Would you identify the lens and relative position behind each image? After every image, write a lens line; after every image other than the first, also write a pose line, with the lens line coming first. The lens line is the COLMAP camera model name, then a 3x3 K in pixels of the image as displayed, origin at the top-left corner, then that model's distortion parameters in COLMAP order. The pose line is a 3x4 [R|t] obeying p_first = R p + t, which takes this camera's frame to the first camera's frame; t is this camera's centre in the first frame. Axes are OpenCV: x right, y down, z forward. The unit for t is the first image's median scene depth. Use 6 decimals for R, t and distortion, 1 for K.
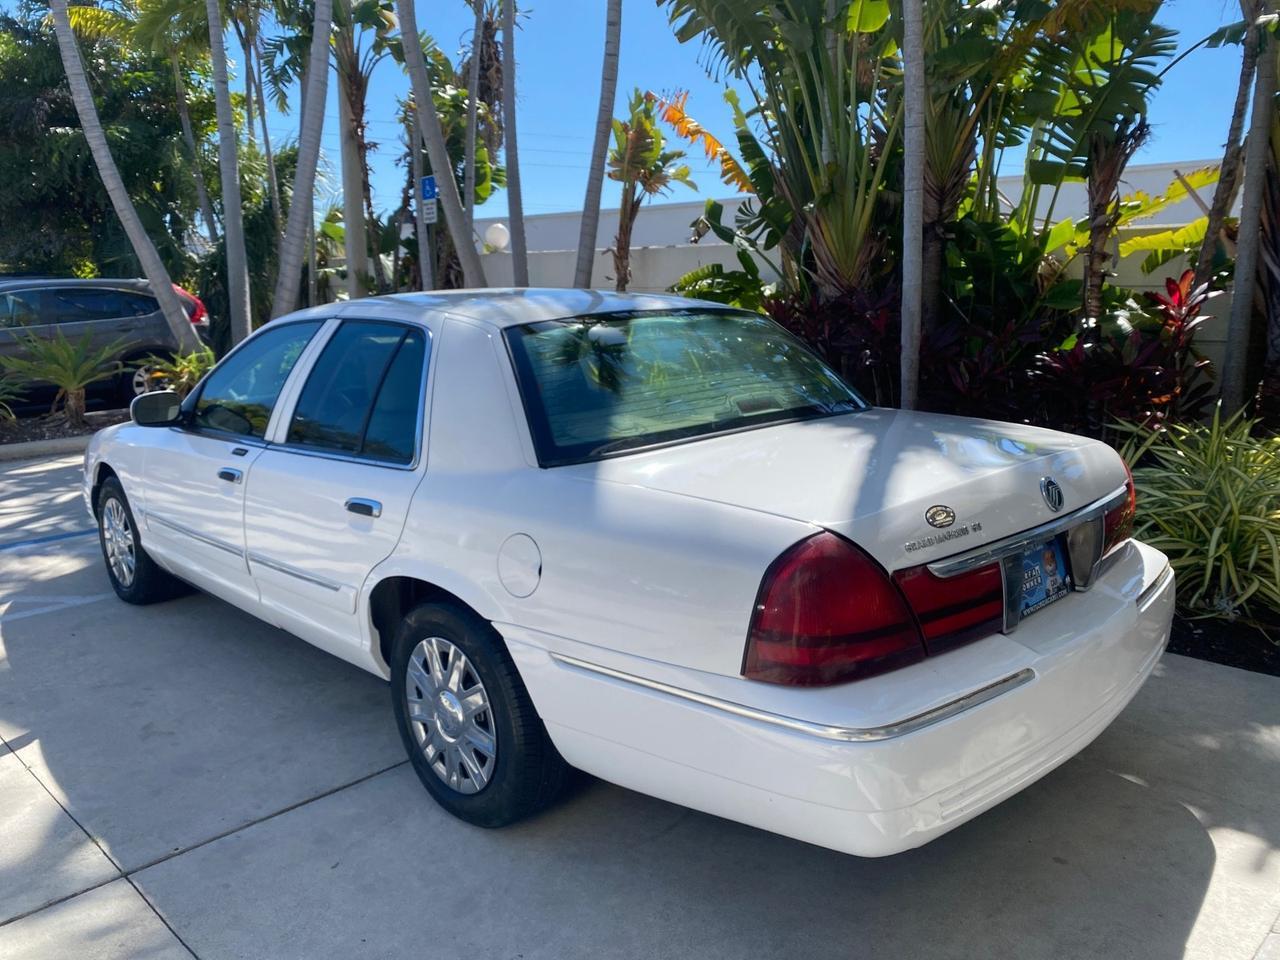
lens RADIAL K [[984.9, 0, 642.9], [0, 984.9, 477.8], [0, 0, 1]] dist [0.002694, -0.000398]
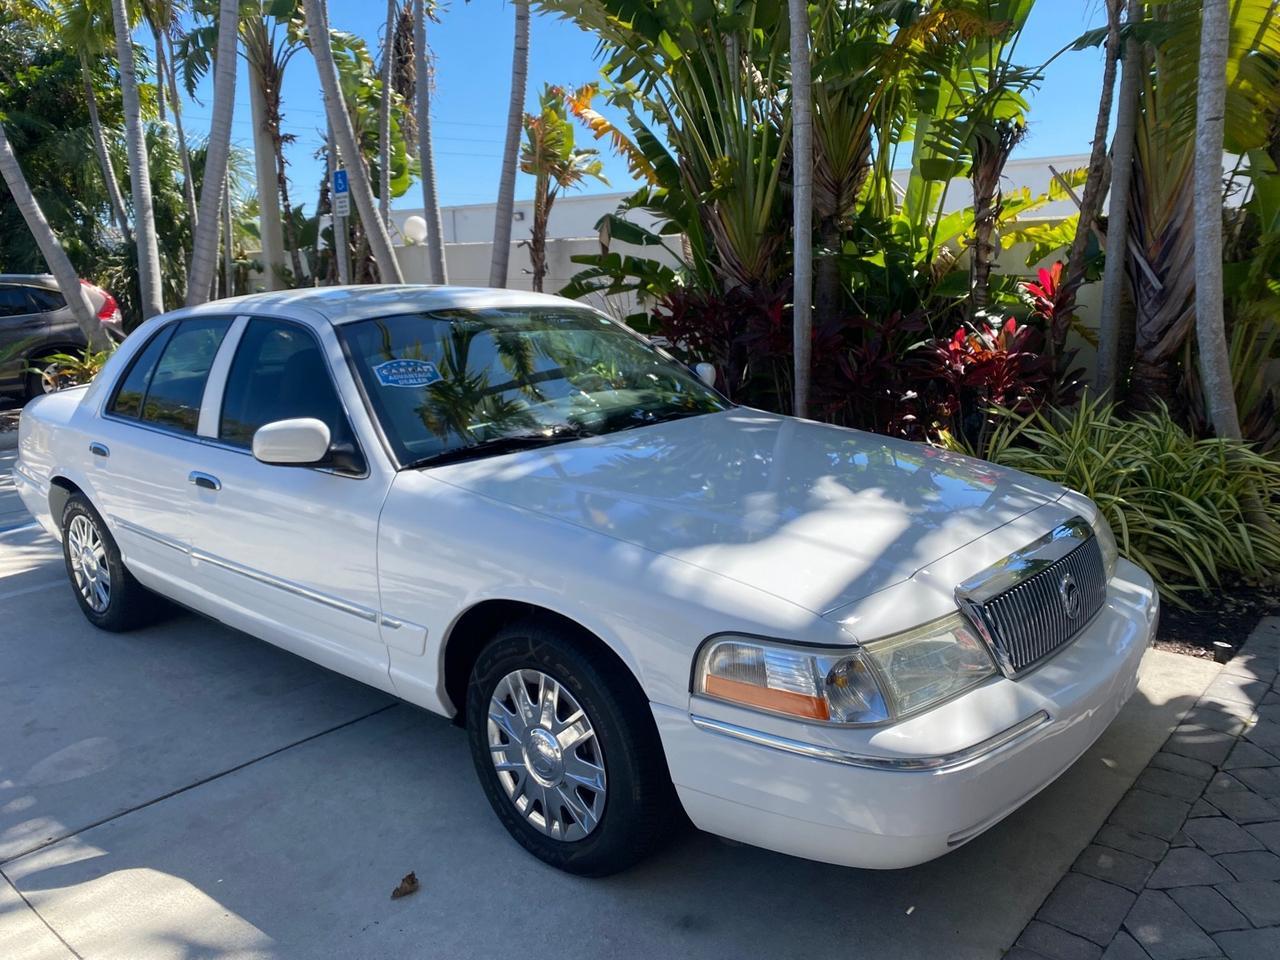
lens RADIAL K [[984.9, 0, 642.9], [0, 984.9, 477.8], [0, 0, 1]] dist [0.002694, -0.000398]
pose [[0.998208, -0.018982, 0.056741, 0.027821], [0.018386, 0.999770, 0.011015, 0.000336], [-0.056937, -0.009952, 0.998328, -0.017173]]
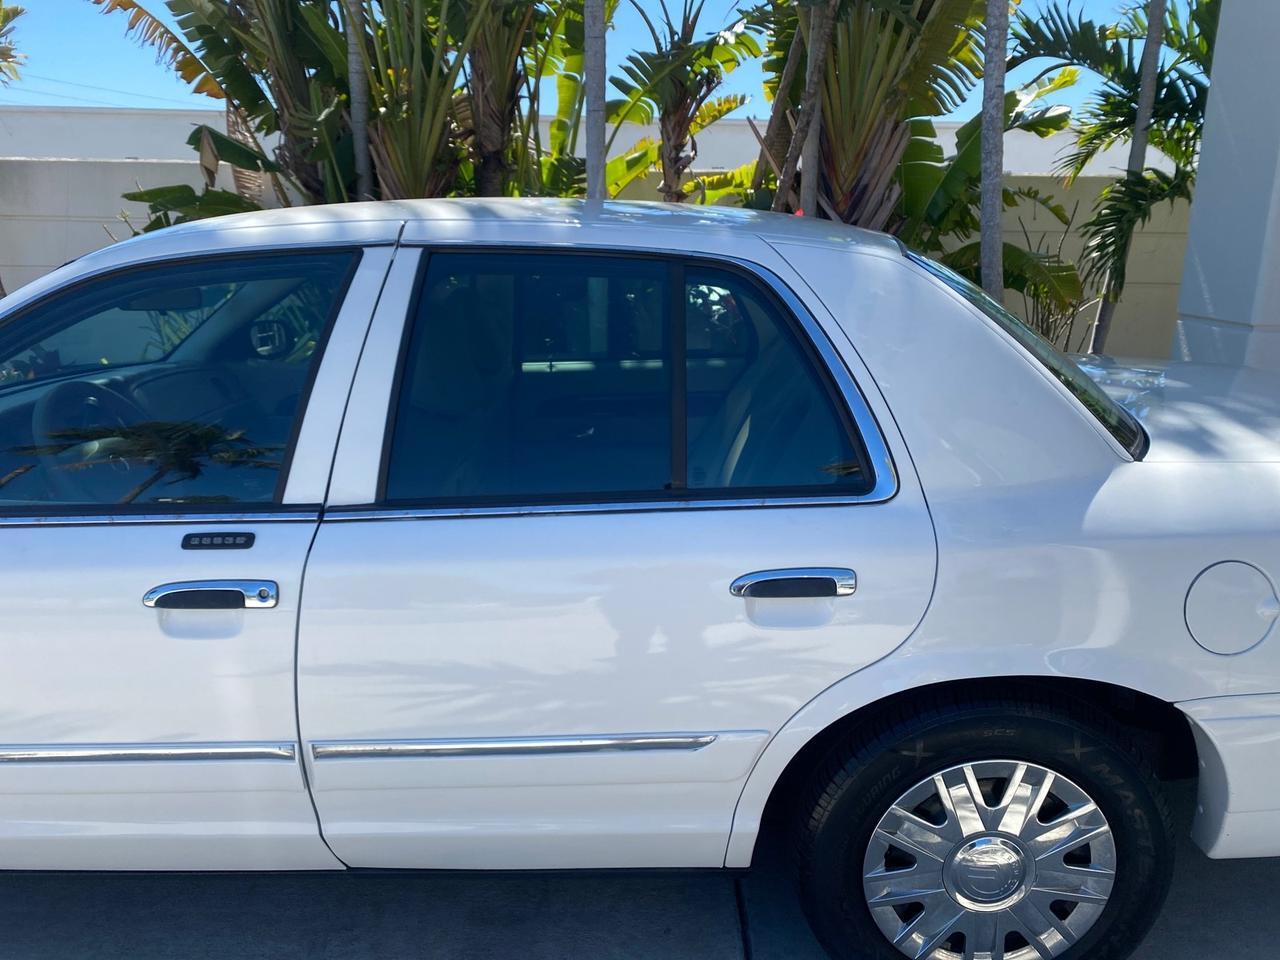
lens RADIAL K [[984.9, 0, 642.9], [0, 984.9, 477.8], [0, 0, 1]] dist [0.002694, -0.000398]
pose [[0.696602, -0.159797, 0.699436, -0.235766], [0.123617, 0.987034, 0.102388, -0.032172], [-0.706728, 0.015139, 0.707324, 0.220061]]
